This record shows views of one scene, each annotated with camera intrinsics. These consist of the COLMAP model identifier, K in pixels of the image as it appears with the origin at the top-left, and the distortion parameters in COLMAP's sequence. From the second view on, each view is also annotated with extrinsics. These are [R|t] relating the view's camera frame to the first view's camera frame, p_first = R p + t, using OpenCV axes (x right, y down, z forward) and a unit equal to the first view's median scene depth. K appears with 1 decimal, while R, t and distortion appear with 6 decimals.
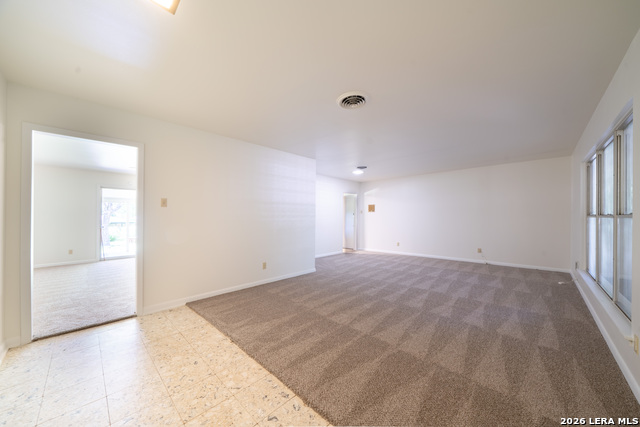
lens RADIAL K [[237.7, 0, 317.2], [0, 237.7, 216.2], [0, 0, 1]] dist [-0.005790, 0.000584]
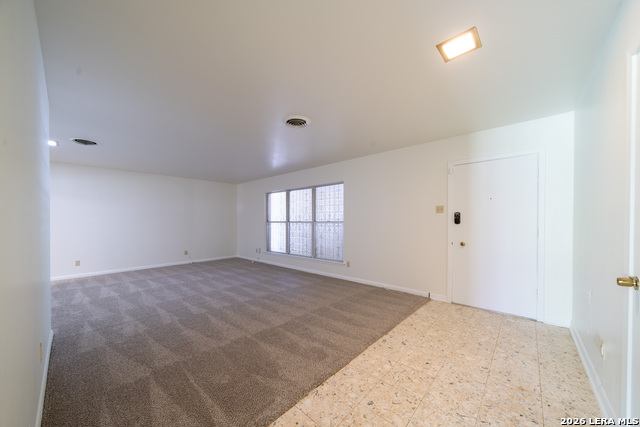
lens RADIAL K [[237.7, 0, 314.8], [0, 237.7, 219.8], [0, 0, 1]] dist [-0.005790, 0.000584]
pose [[-0.059054, 0.011005, 0.998194, -0.845183], [-0.003102, 0.999932, -0.011207, -0.001154], [-0.998250, -0.003758, -0.059016, 0.794134]]
